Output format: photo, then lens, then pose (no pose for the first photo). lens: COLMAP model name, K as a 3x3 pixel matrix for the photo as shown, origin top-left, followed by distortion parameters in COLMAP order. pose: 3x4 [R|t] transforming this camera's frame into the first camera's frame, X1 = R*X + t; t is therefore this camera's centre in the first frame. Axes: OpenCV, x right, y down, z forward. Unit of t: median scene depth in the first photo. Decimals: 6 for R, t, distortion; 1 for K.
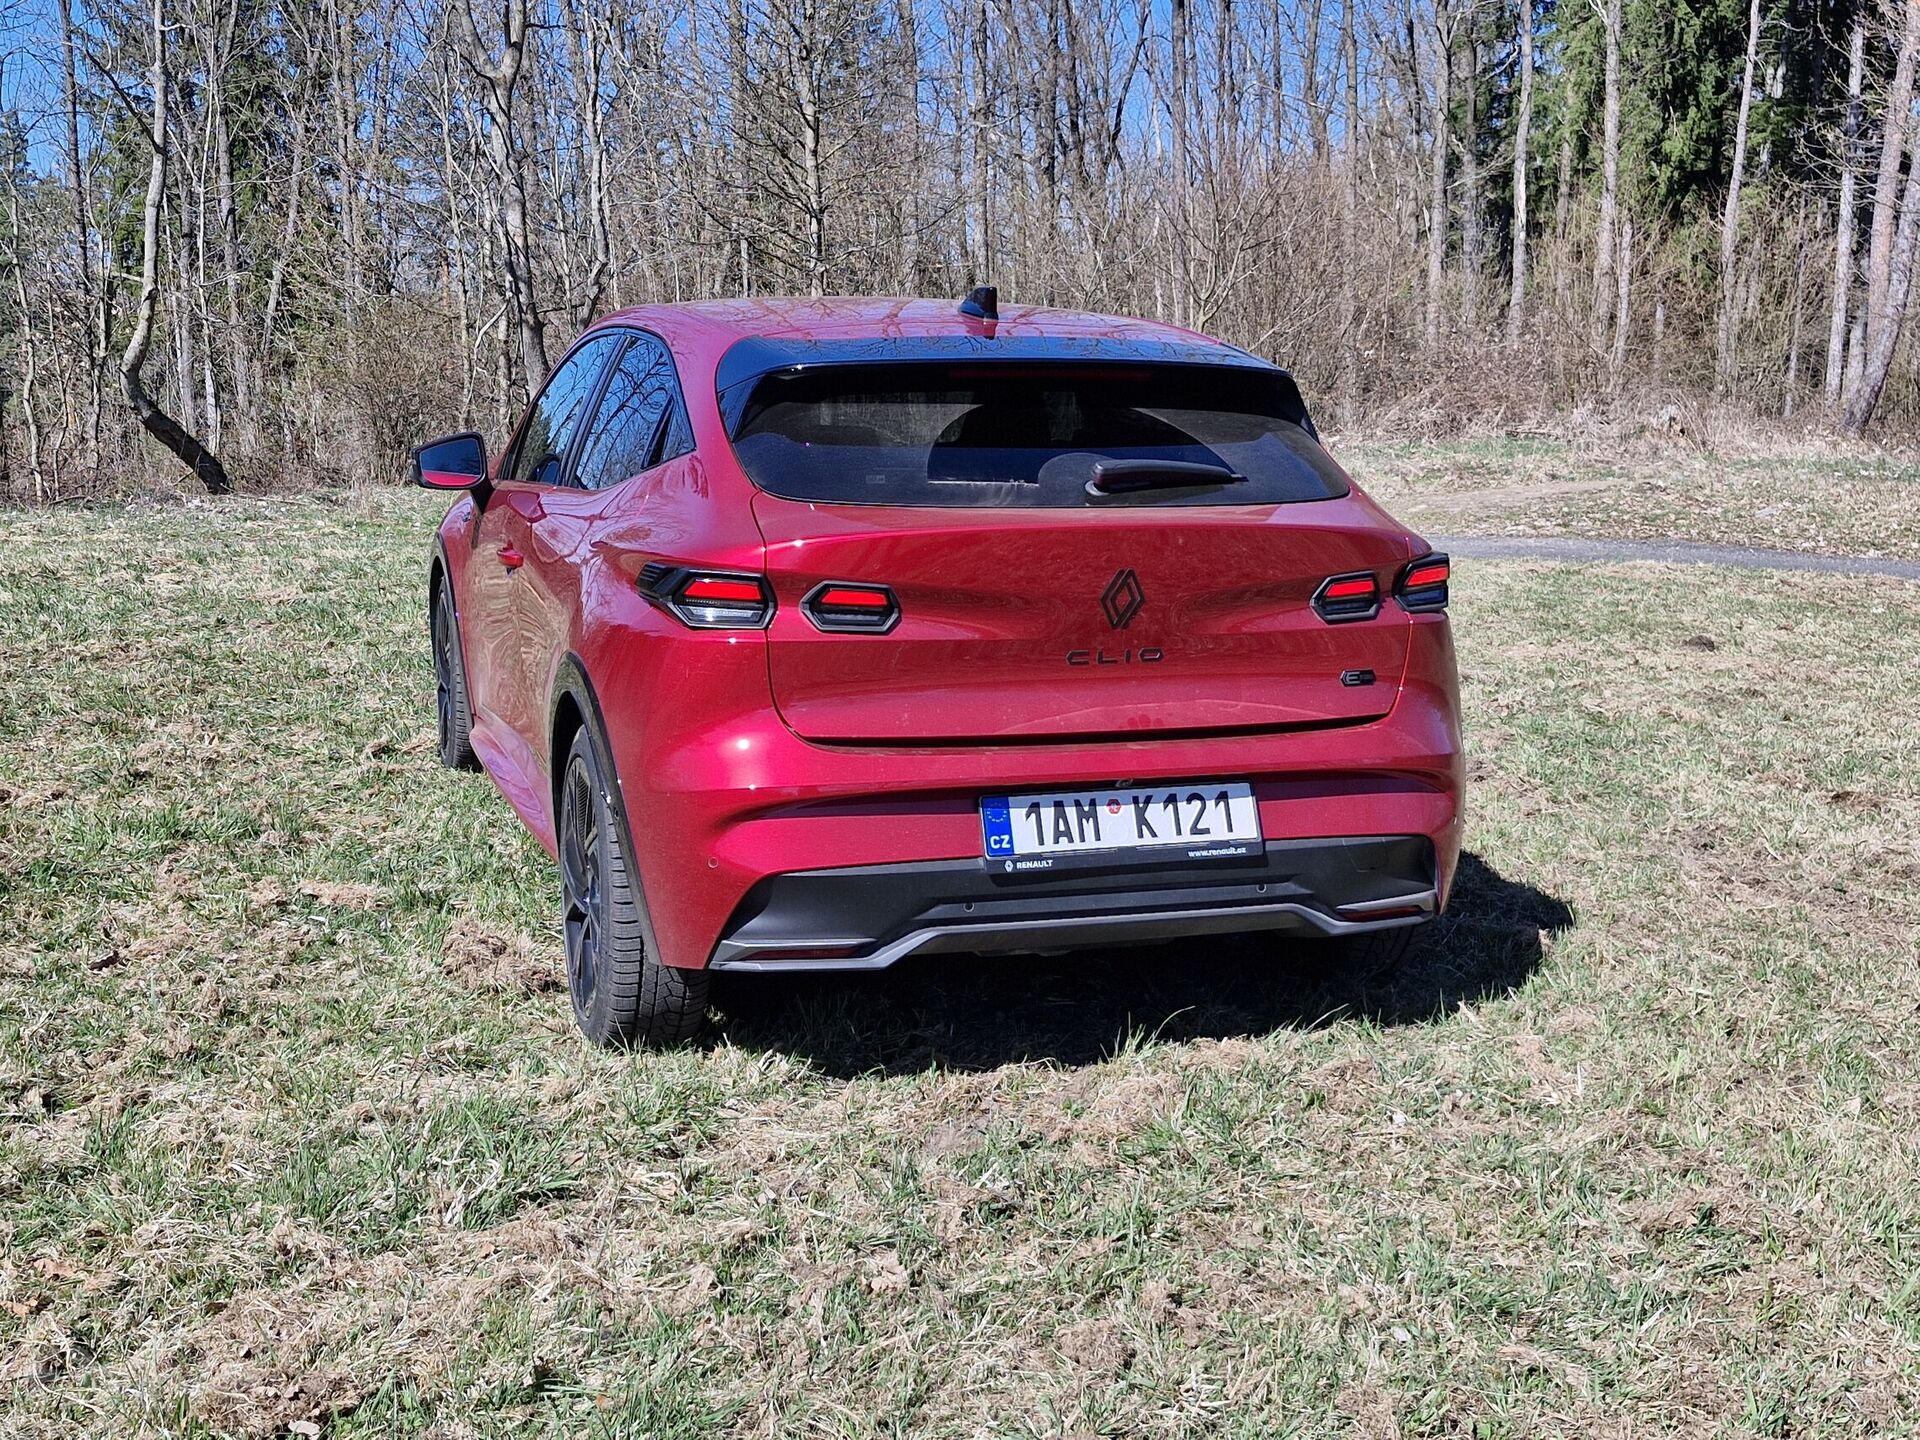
lens RADIAL K [[2237.0, 0, 960.0], [0, 2237.0, 720.0], [0, 0, 1]] dist [0.154795, -0.232689]
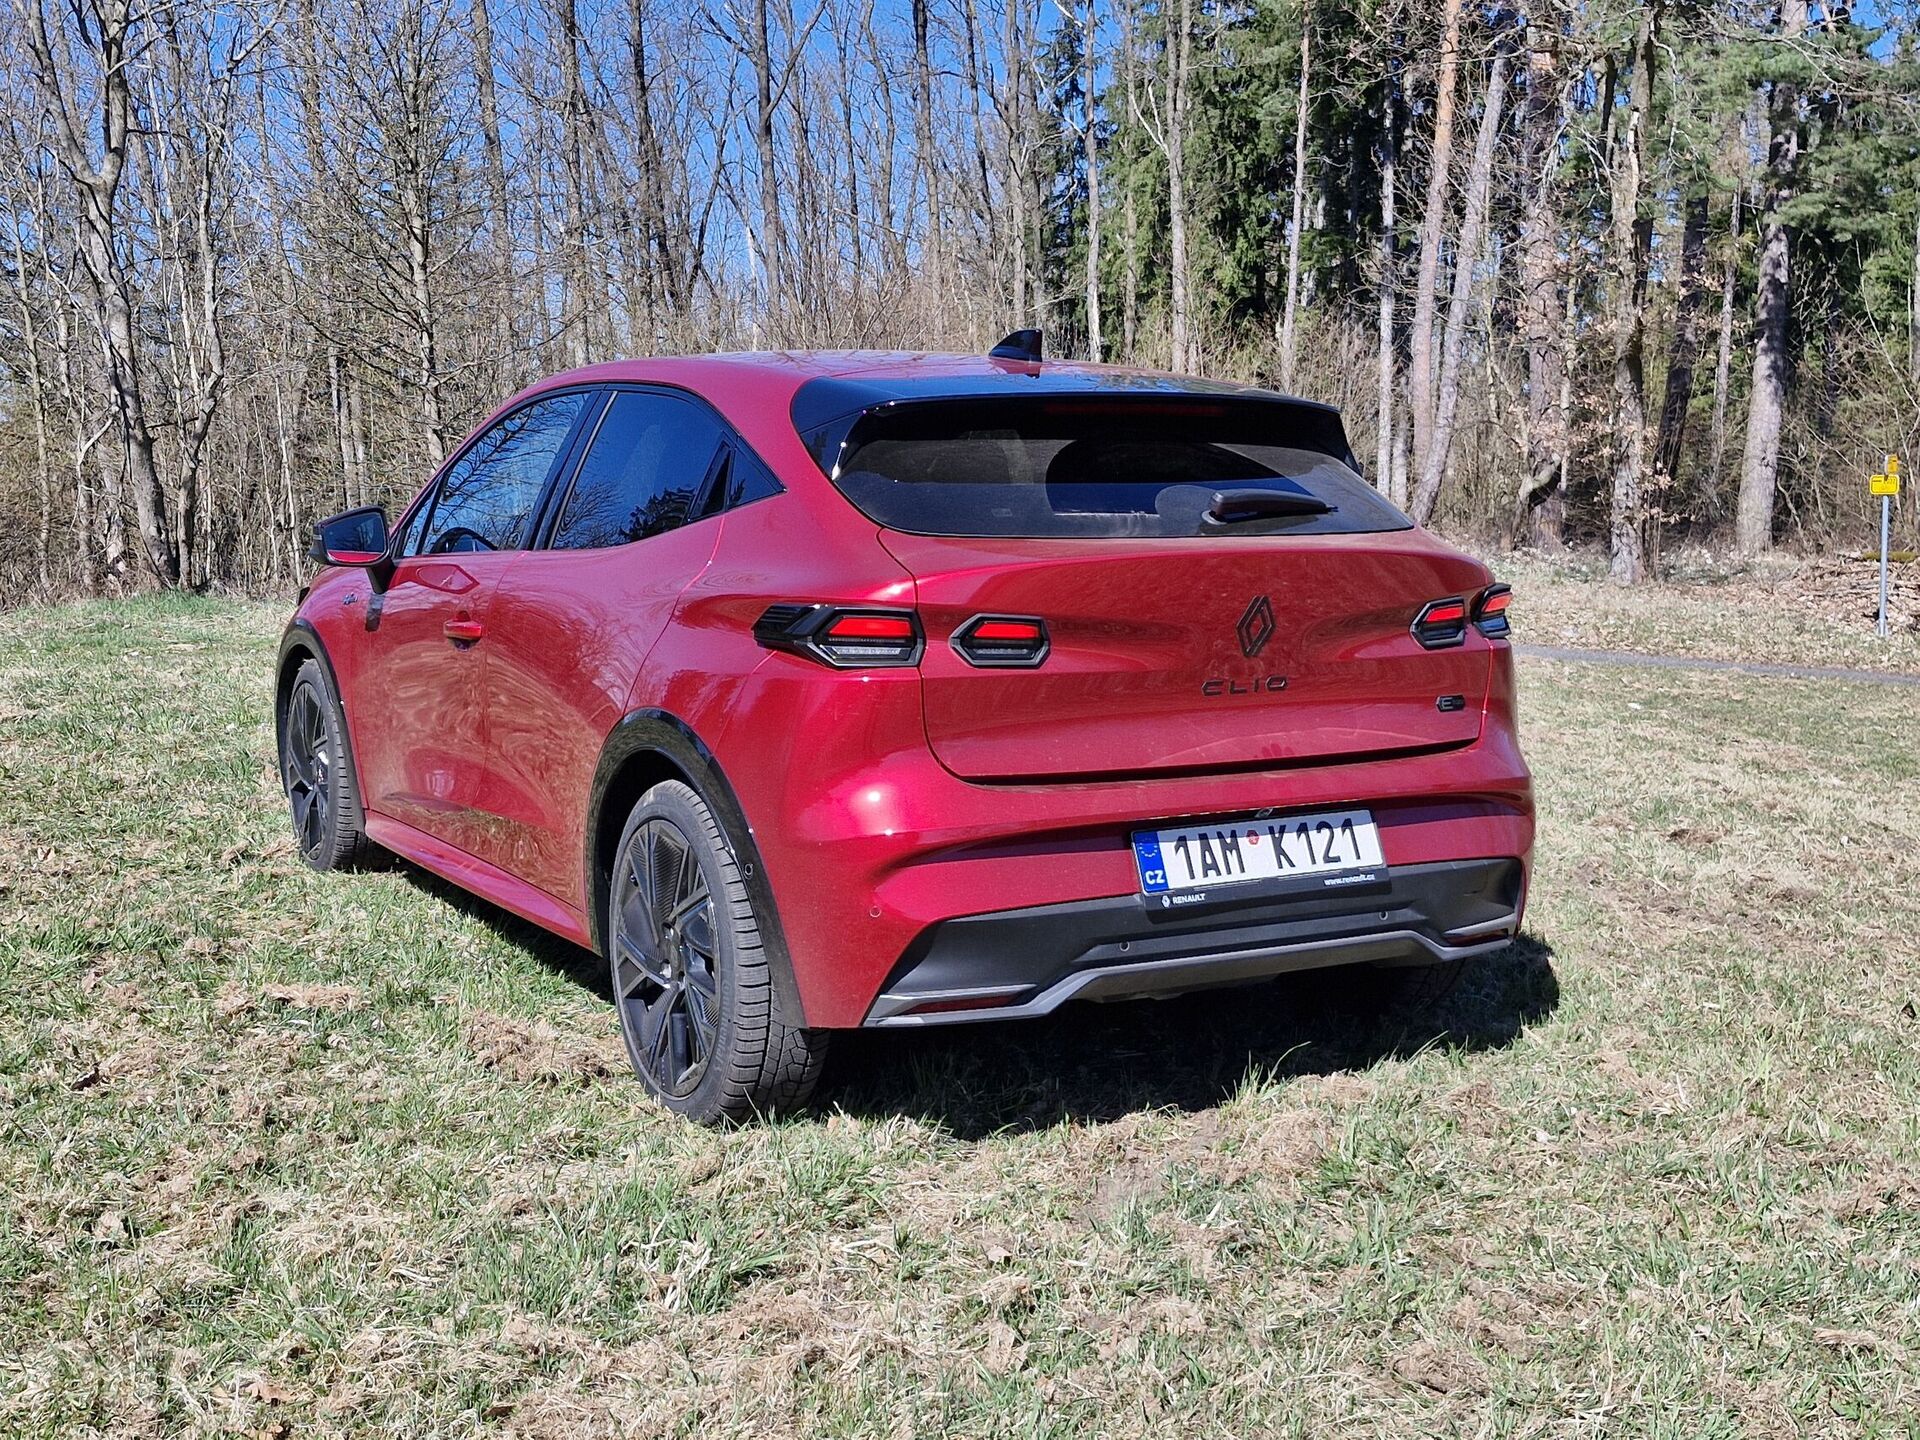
lens RADIAL K [[2237.0, 0, 960.0], [0, 2237.0, 720.0], [0, 0, 1]] dist [0.154795, -0.232689]
pose [[0.981070, -0.037100, 0.190065, -0.234824], [0.047256, 0.997671, -0.049185, 0.028510], [-0.187797, 0.057235, 0.980539, 0.051825]]
